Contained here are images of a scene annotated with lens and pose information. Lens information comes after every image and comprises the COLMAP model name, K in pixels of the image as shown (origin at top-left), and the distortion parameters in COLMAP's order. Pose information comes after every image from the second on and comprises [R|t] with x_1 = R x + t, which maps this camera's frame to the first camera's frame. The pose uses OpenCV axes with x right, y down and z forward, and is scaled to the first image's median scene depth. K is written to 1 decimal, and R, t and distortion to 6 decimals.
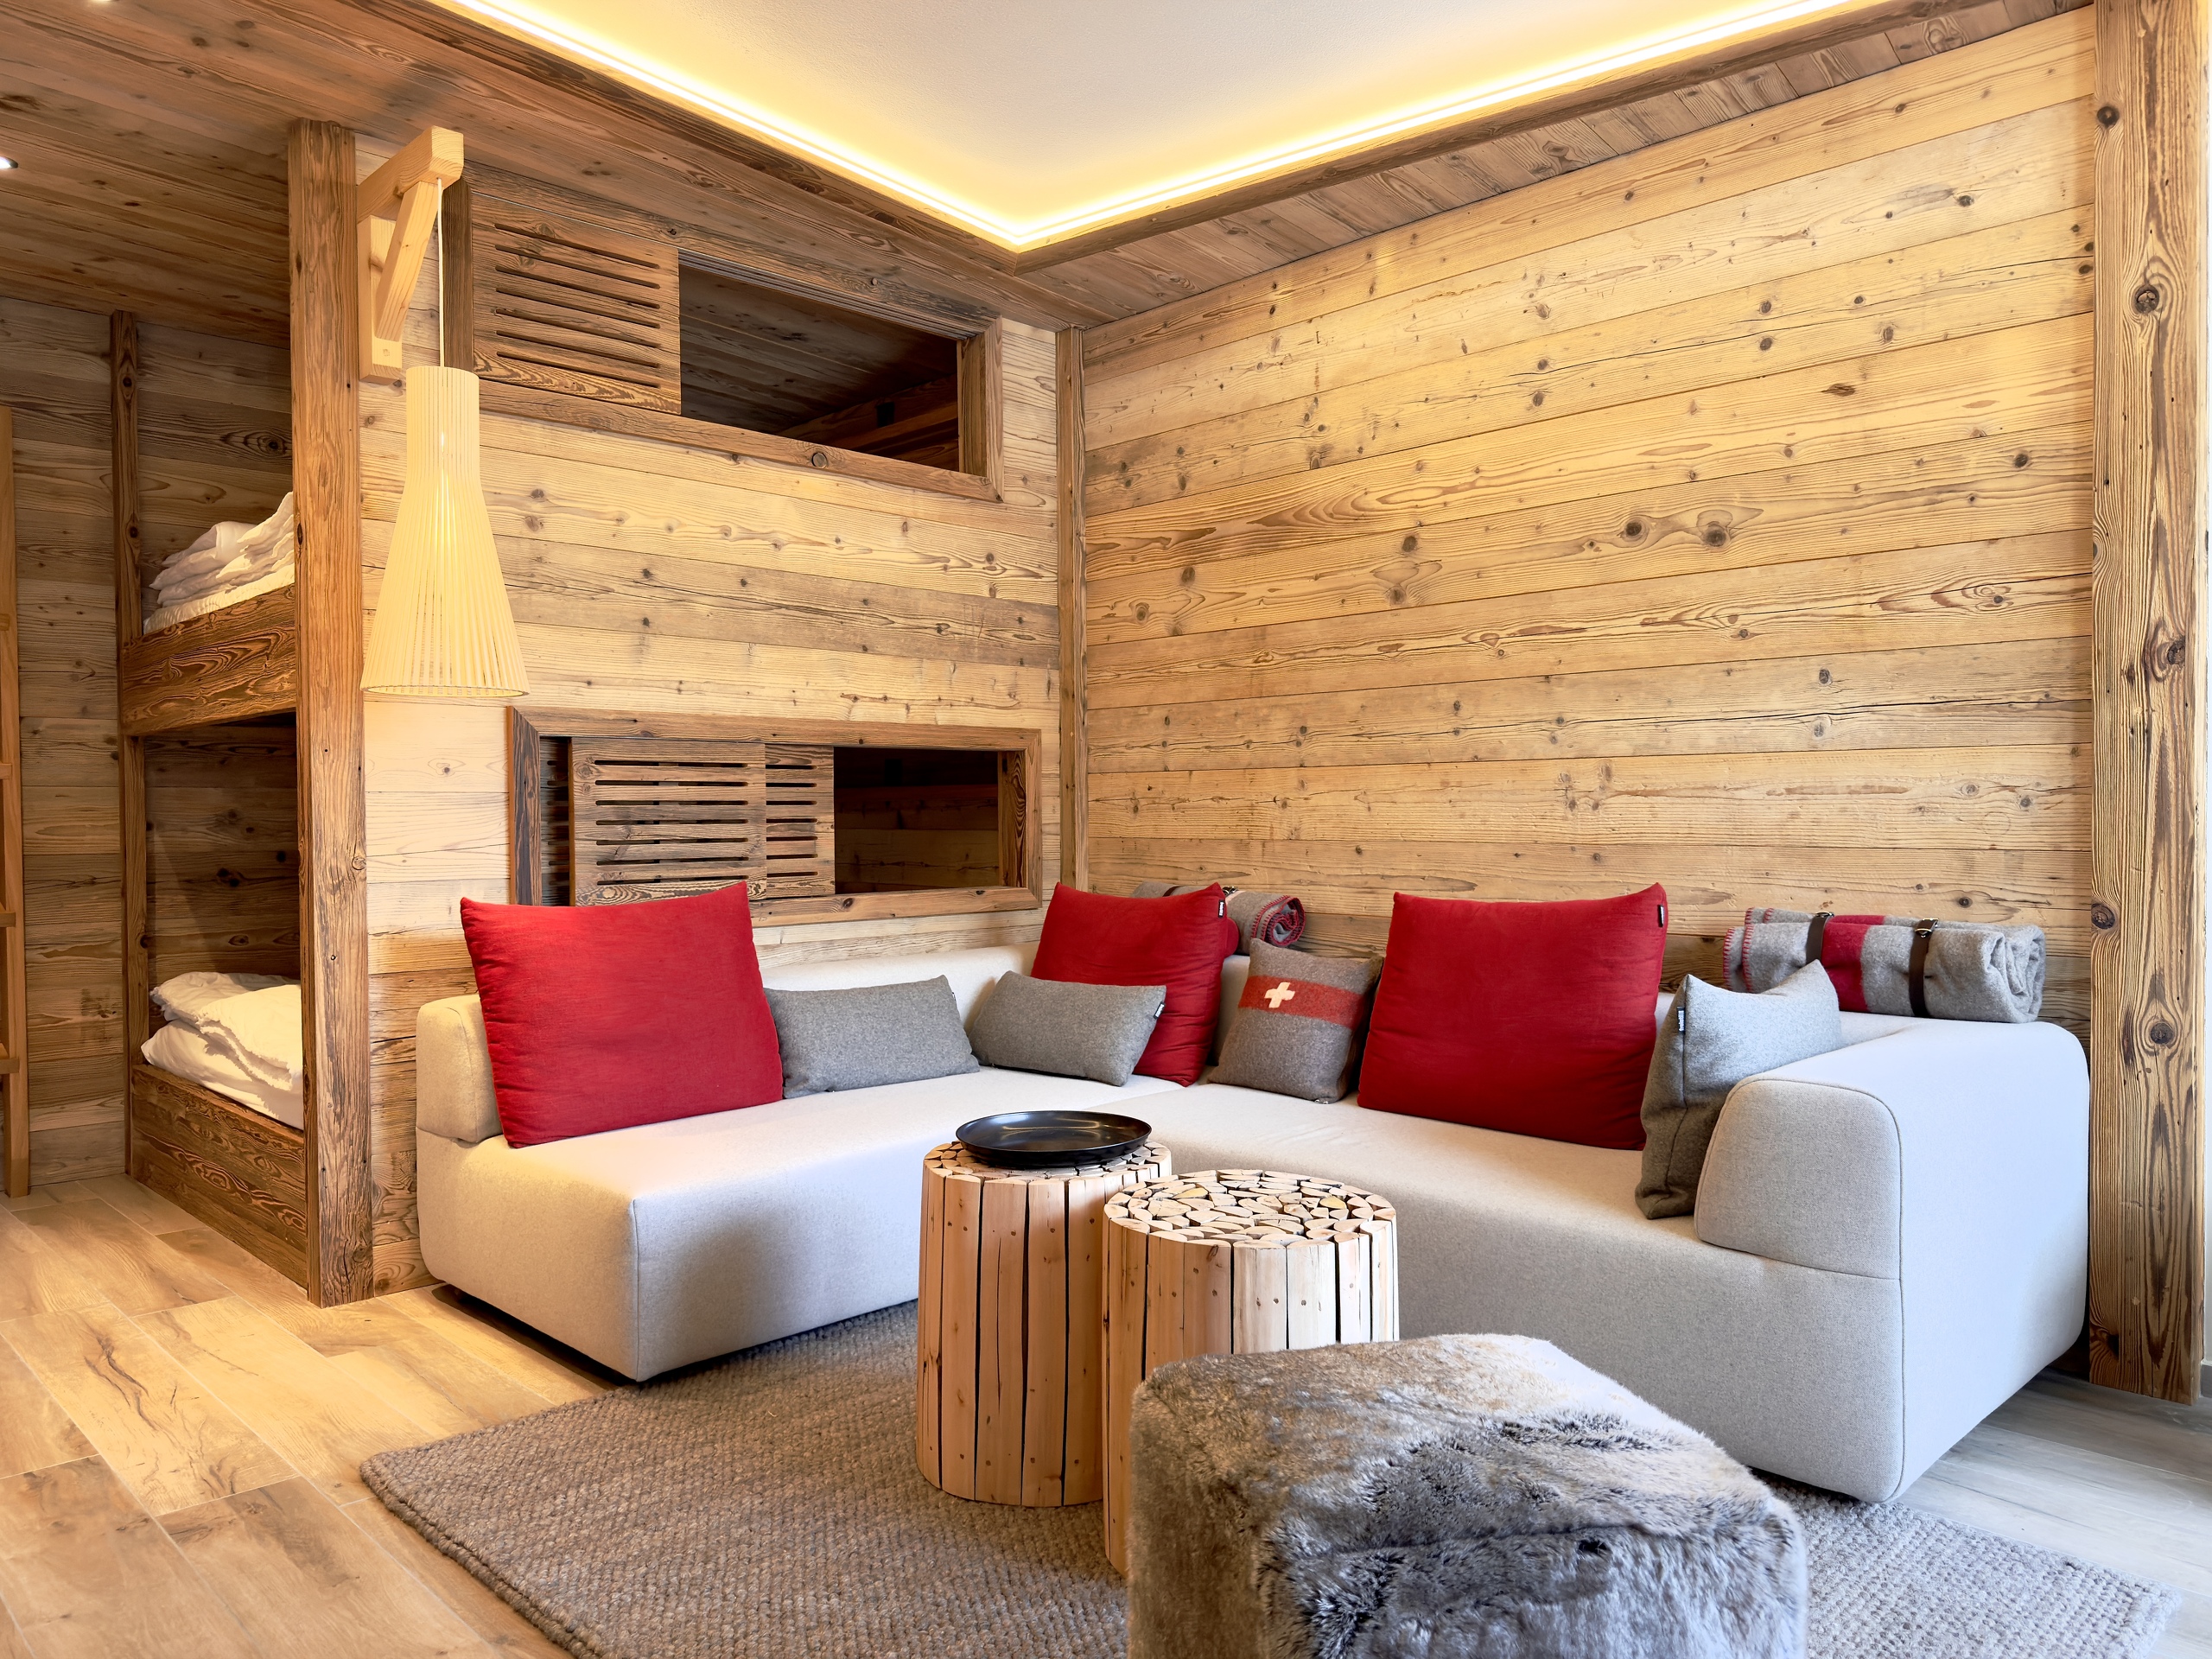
lens RADIAL K [[1578.5, 0, 1101.9], [0, 1578.5, 837.5], [0, 0, 1]] dist [0.028743, -0.029953]
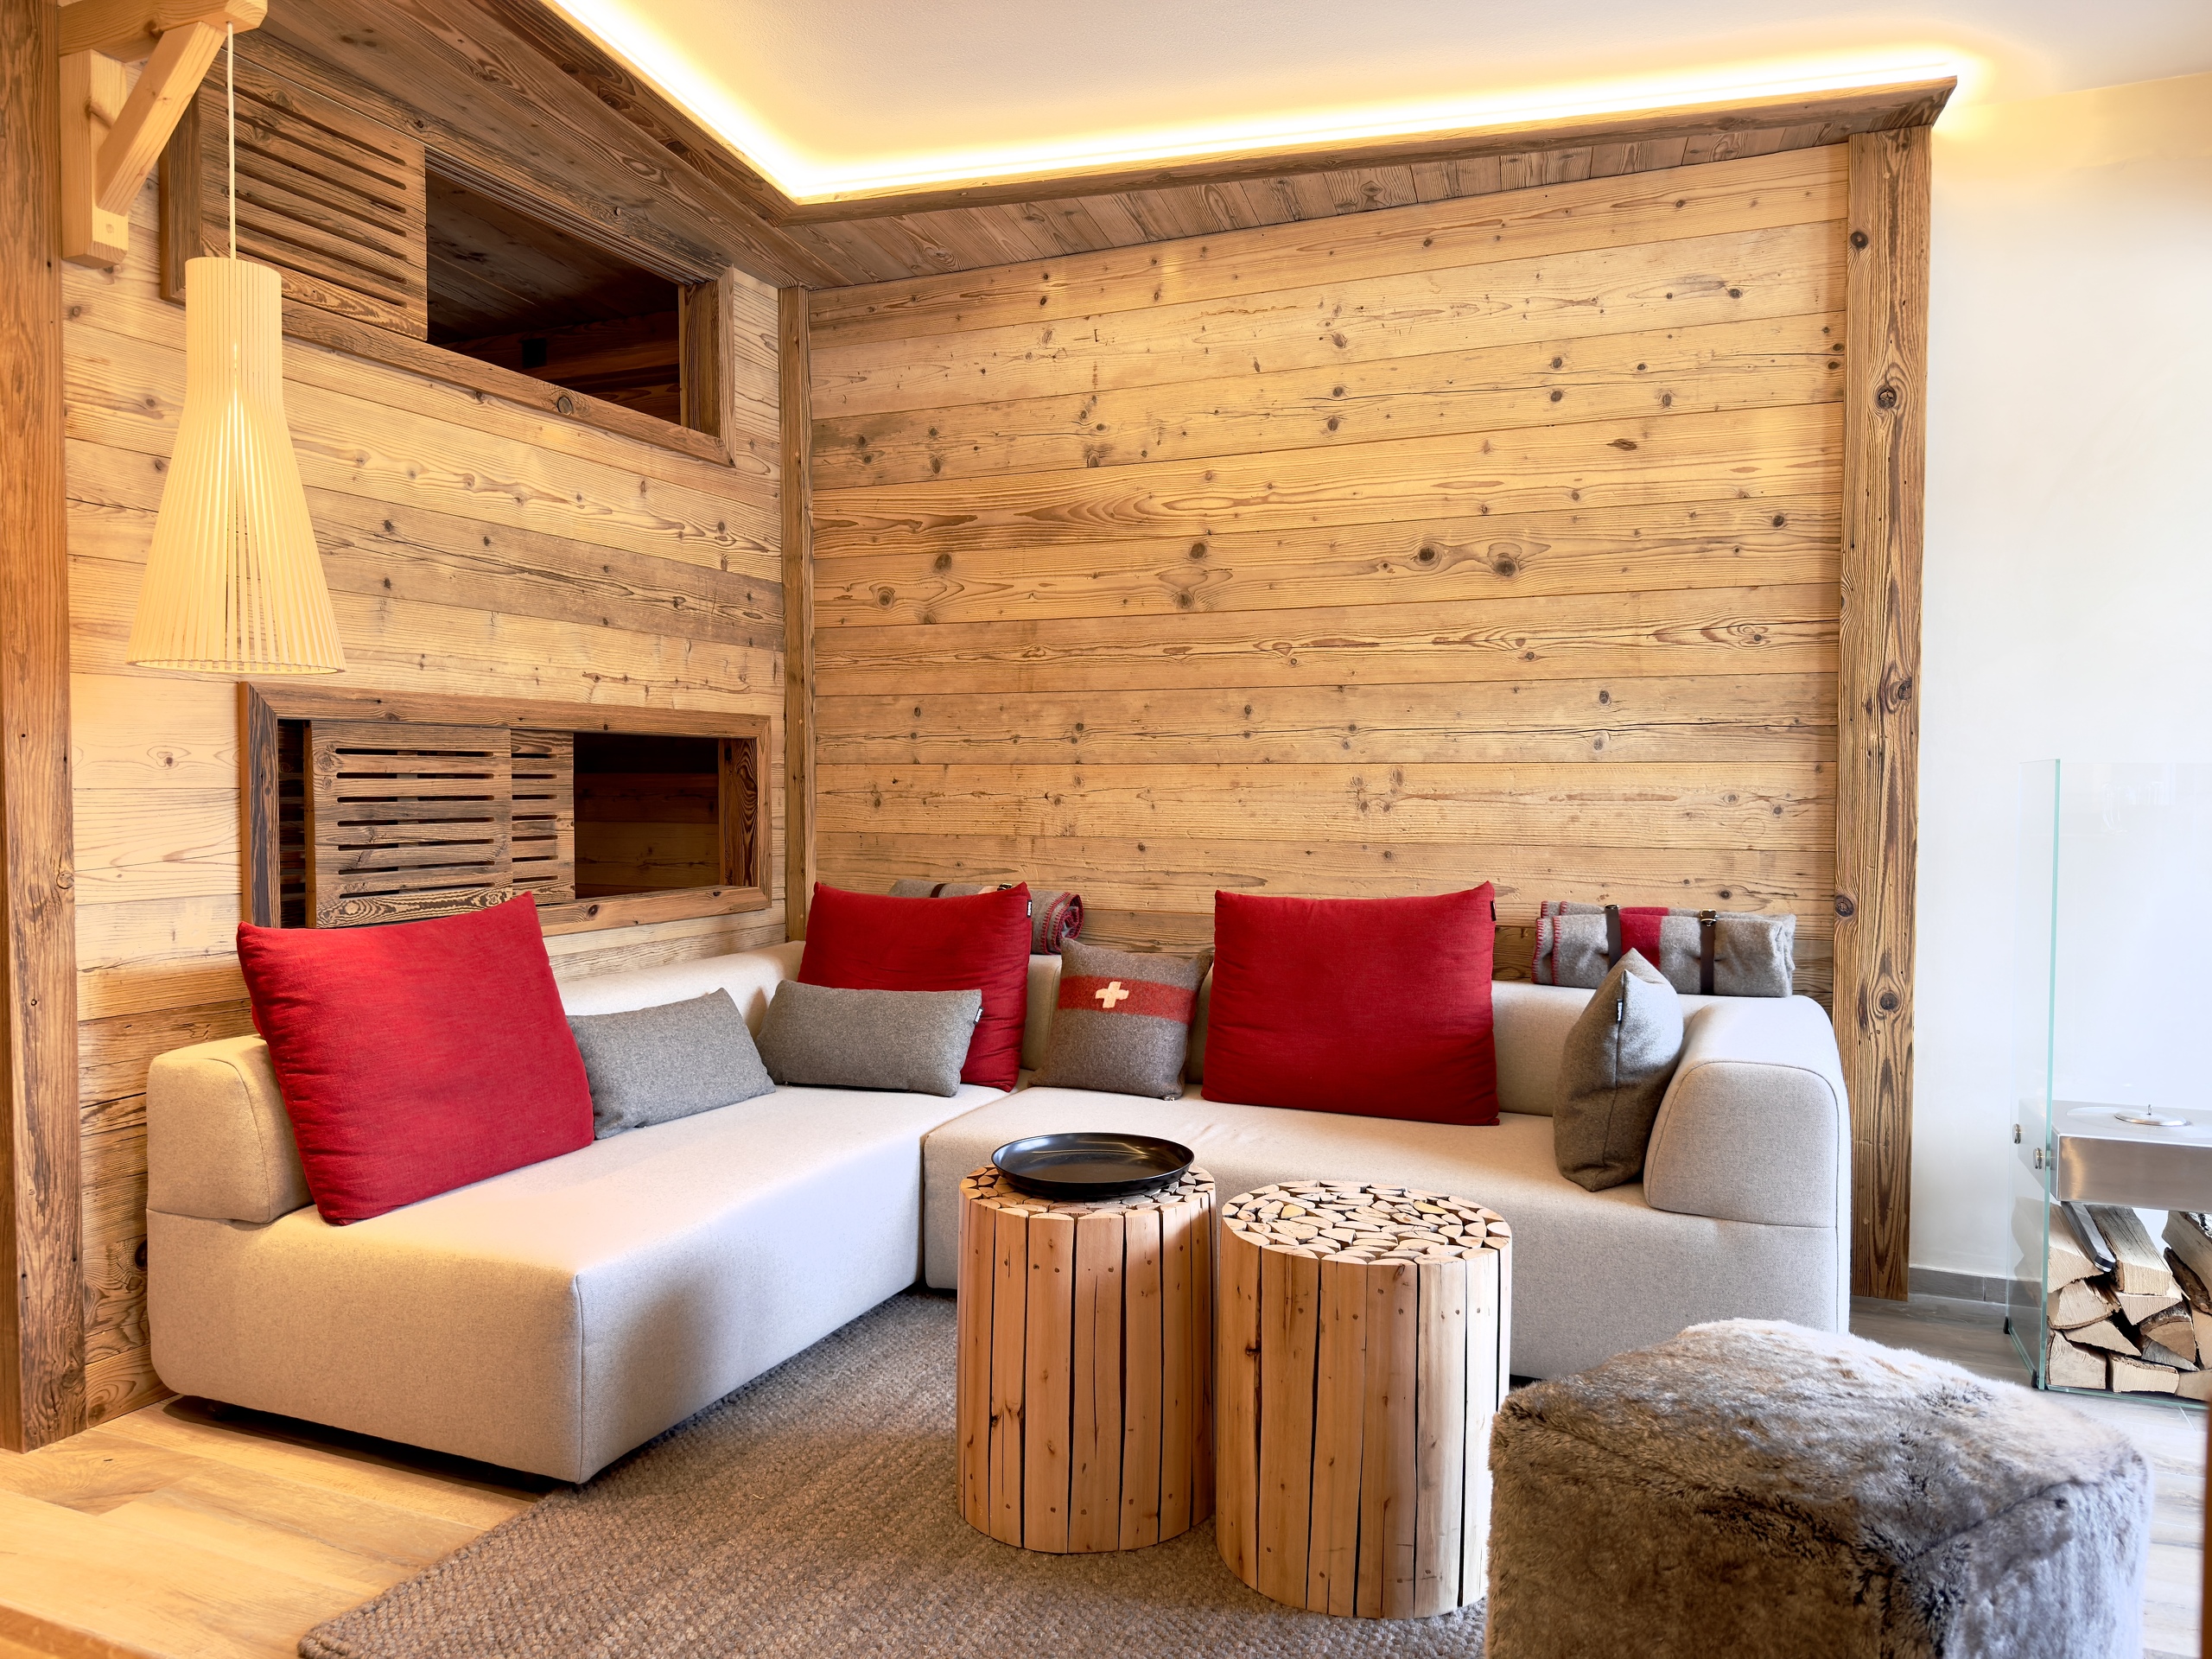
lens RADIAL K [[1549.1, 0, 1101.4], [0, 1549.1, 835.0], [0, 0, 1]] dist [0.163963, -0.329606]
pose [[0.924878, -0.005057, 0.380229, -0.289766], [-0.001603, 0.999851, 0.017197, -0.020136], [-0.380260, -0.016515, 0.924732, 0.087598]]
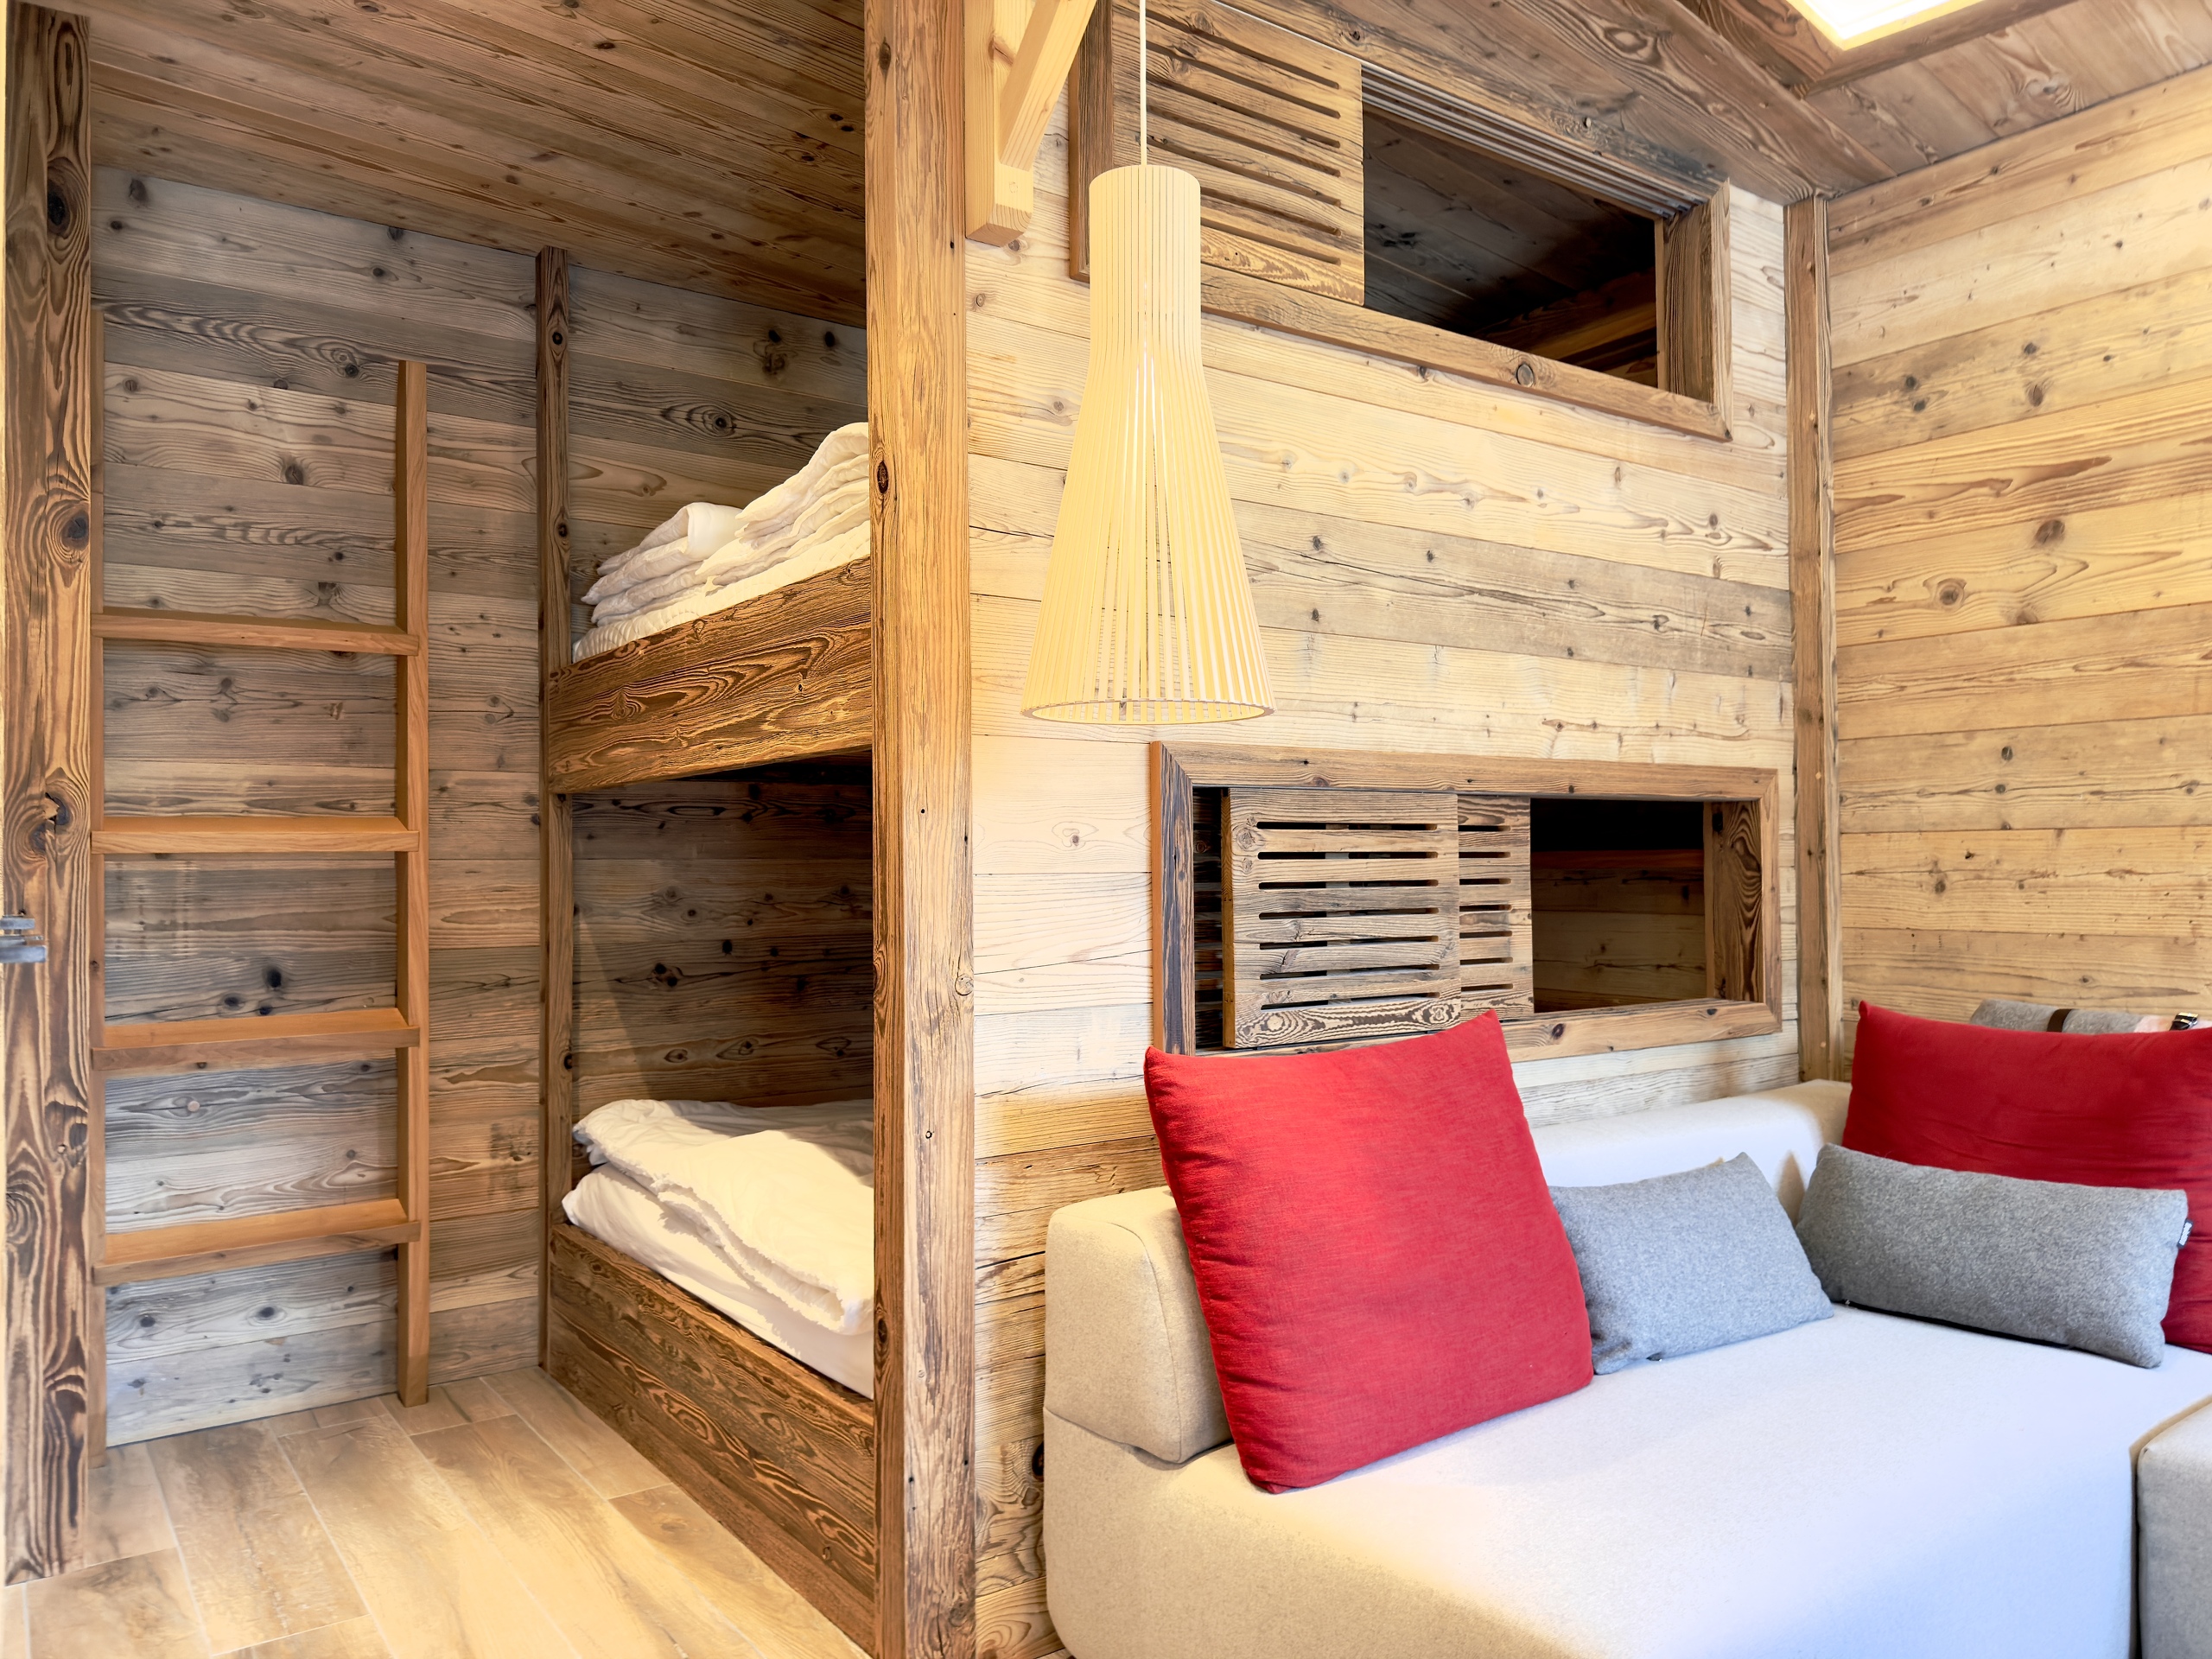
lens RADIAL K [[1561.4, 0, 1114.2], [0, 1561.4, 832.8], [0, 0, 1]] dist [0.107807, -0.186224]
pose [[0.989996, -0.005807, -0.140978, -0.315161], [0.000632, 0.999325, -0.036726, -0.022276], [0.141096, 0.036270, 0.989331, 0.376534]]
